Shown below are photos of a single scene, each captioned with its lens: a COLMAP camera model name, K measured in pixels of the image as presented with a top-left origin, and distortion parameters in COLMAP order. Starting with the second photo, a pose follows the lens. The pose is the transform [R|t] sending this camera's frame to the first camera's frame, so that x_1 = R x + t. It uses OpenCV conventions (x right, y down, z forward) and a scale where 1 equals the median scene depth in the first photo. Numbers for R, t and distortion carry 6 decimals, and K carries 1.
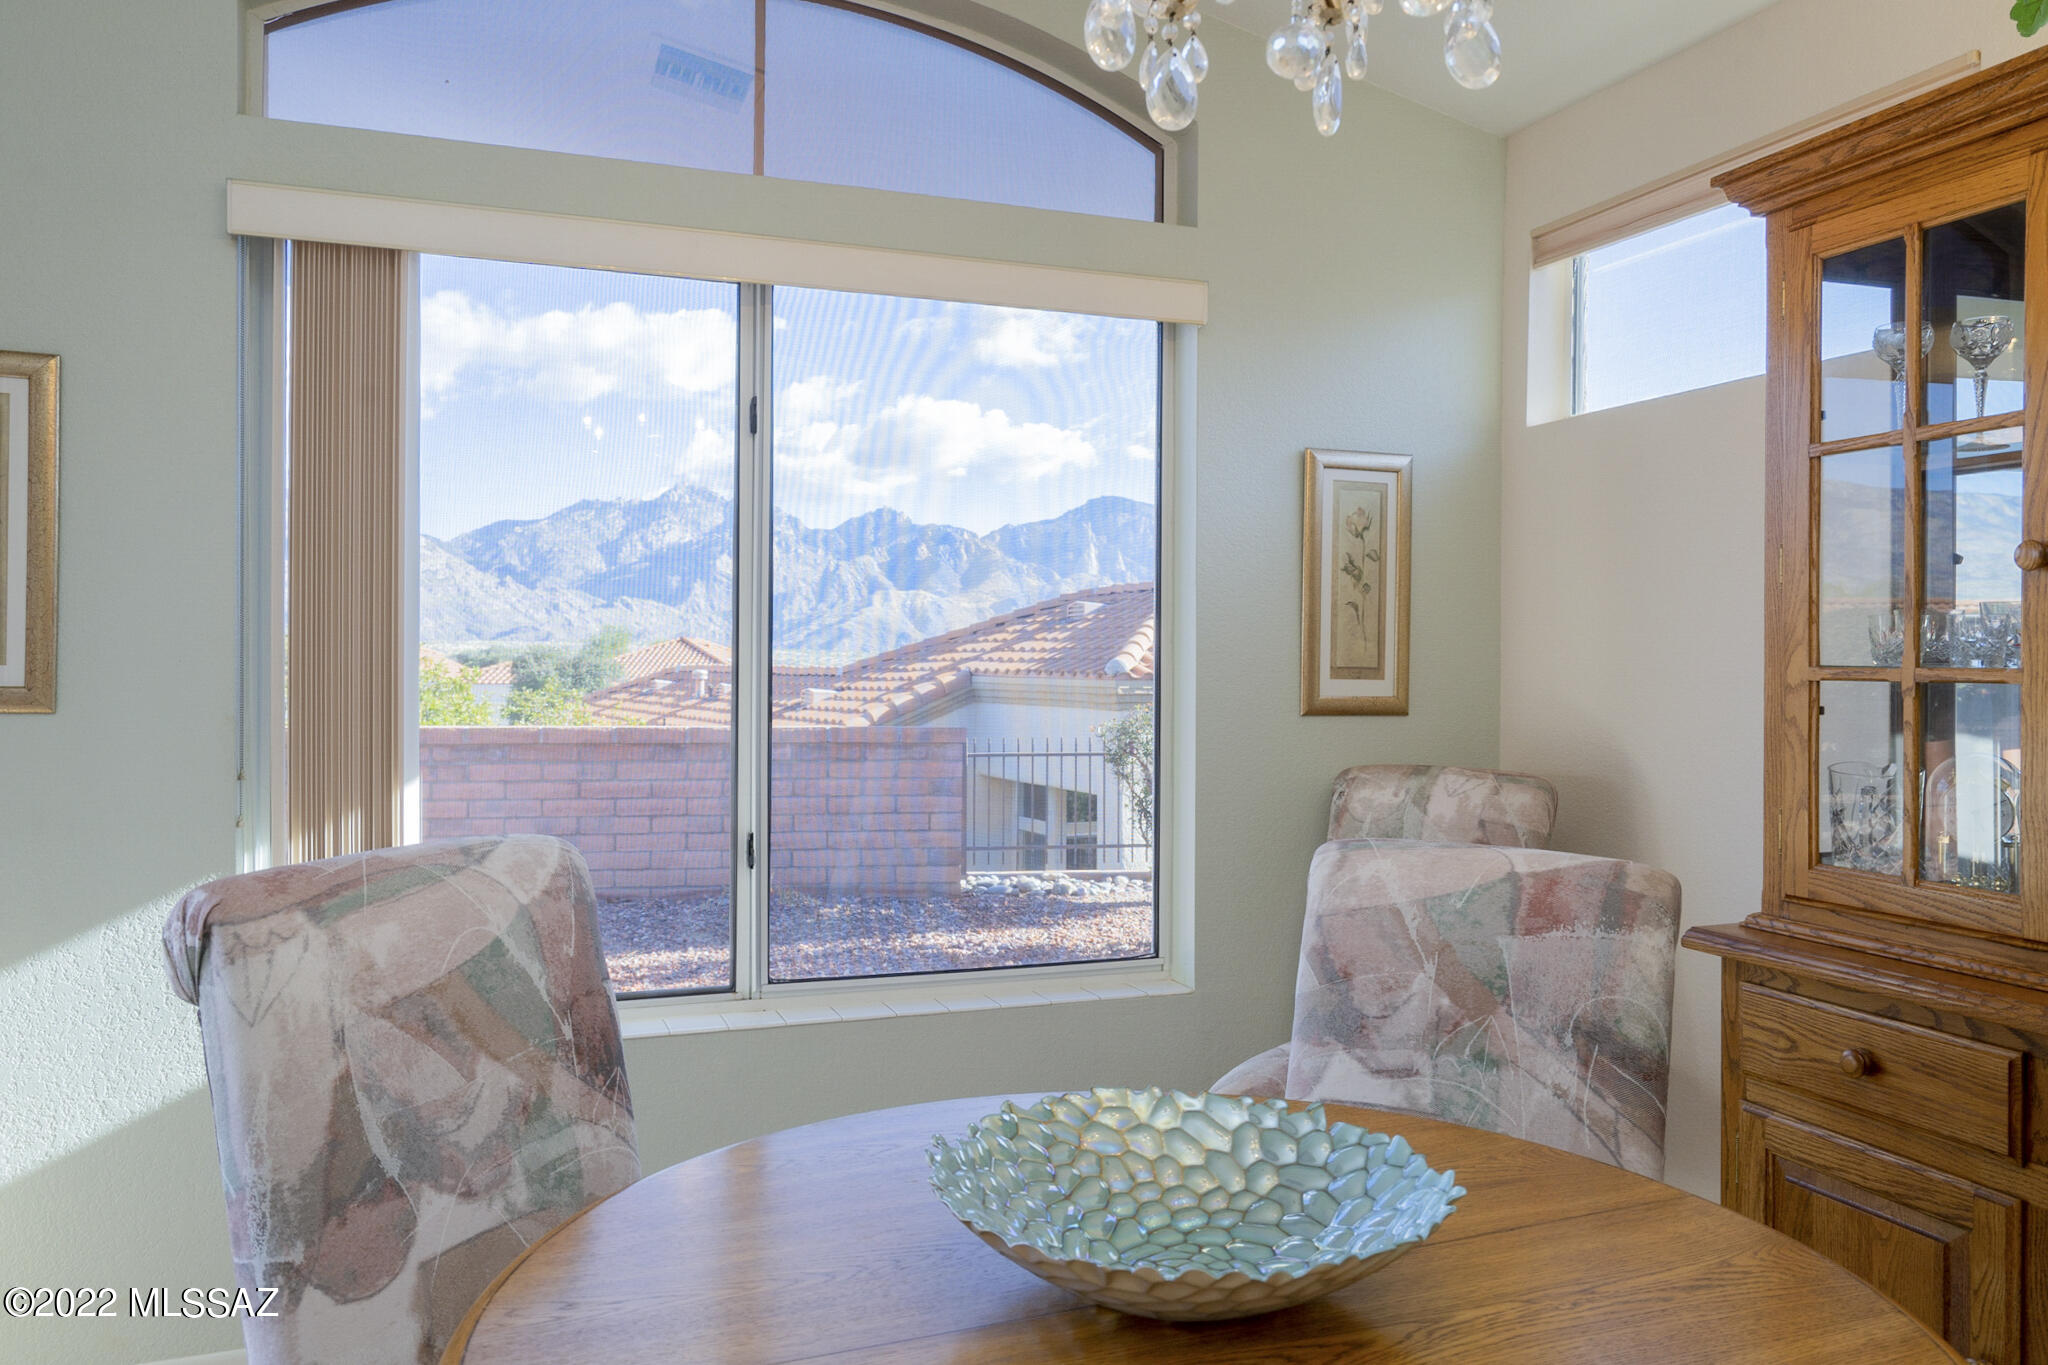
lens RADIAL K [[1481.8, 0, 1023.8], [0, 1481.8, 664.0], [0, 0, 1]] dist [0.008506, -0.001844]
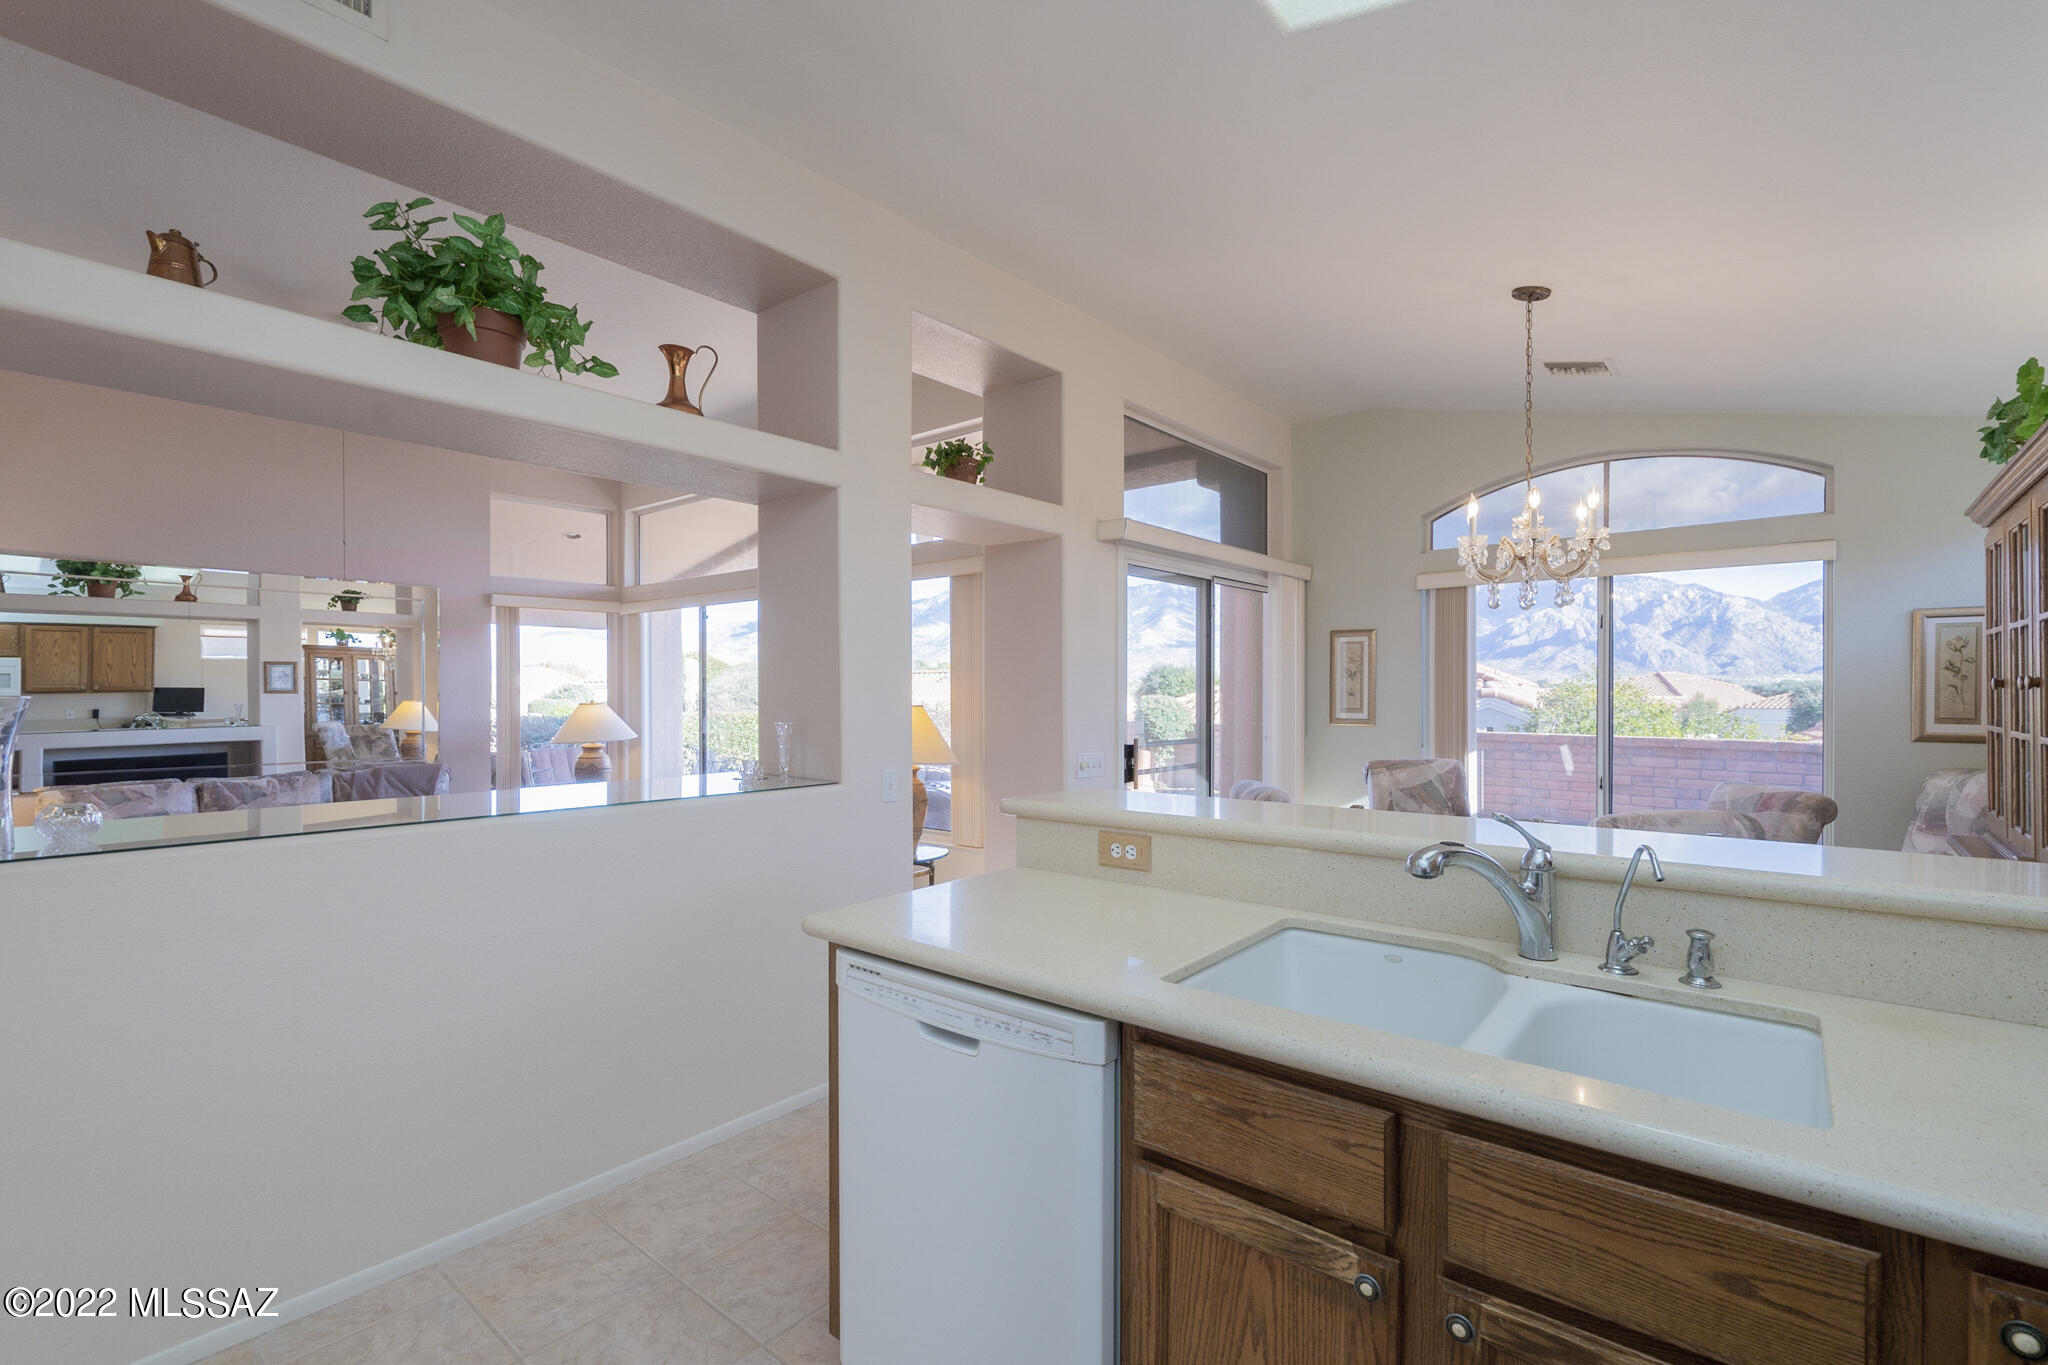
lens RADIAL K [[936.1, 0, 1018.9], [0, 936.1, 678.1], [0, 0, 1]] dist [-0.006094, 0.003021]
pose [[0.501074, -0.020909, -0.865152, 0.260716], [0.006392, 0.999770, -0.020461, -0.012904], [0.865381, 0.004722, 0.501093, -0.264545]]
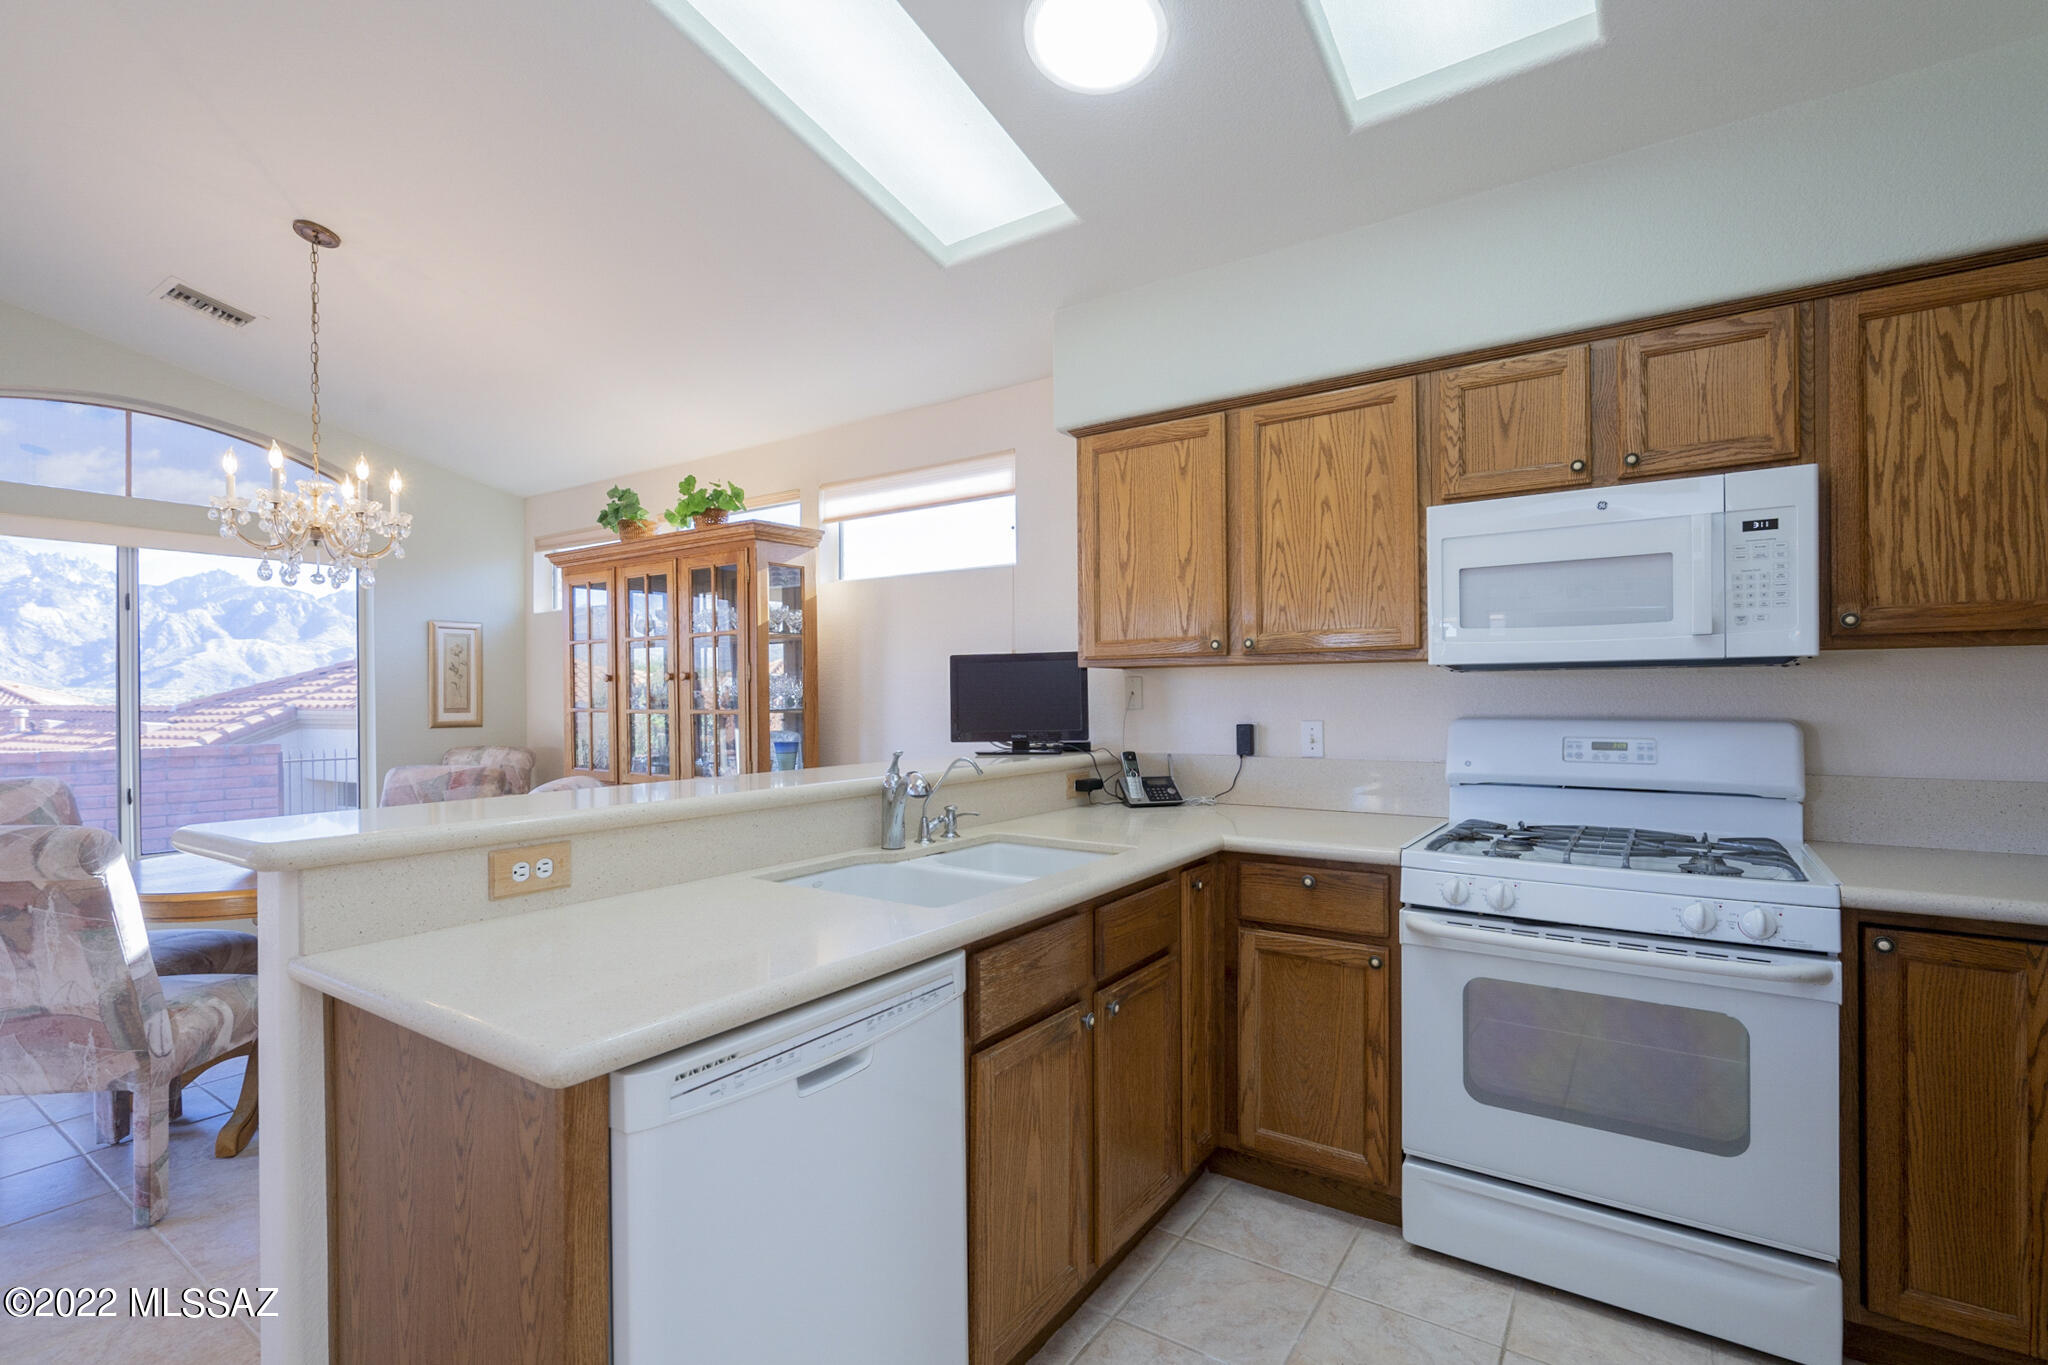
lens RADIAL K [[936.1, 0, 1022.3], [0, 936.1, 695.5], [0, 0, 1]] dist [-0.006094, 0.003021]
pose [[0.816105, -0.013739, 0.577740, 0.036456], [0.012317, 0.999904, 0.006380, -0.006829], [-0.577772, 0.001909, 0.816196, -0.323063]]
